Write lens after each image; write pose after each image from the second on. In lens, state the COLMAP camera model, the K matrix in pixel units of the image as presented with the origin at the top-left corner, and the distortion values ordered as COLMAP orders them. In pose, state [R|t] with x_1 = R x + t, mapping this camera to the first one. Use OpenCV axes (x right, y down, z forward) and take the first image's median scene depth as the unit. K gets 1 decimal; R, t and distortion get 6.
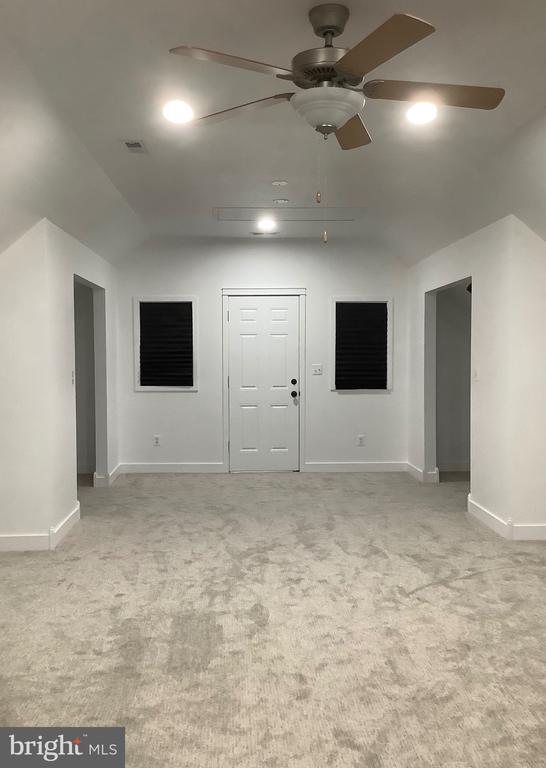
lens RADIAL K [[752.9, 0, 272.7], [0, 752.9, 384.0], [0, 0, 1]] dist [0.001963, 0.000000]
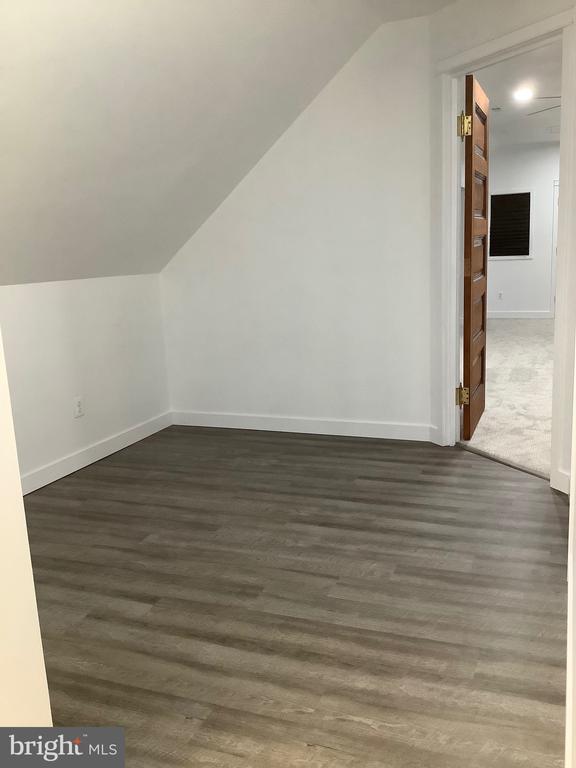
lens RADIAL K [[707.1, 0, 287.6], [0, 707.1, 383.4], [0, 0, 1]] dist [0.066341, 0.000000]
pose [[0.908055, 0.042462, -0.416693, 0.060229], [0.026251, 0.987123, 0.157796, 0.020638], [0.418027, -0.154227, 0.895247, -0.491941]]
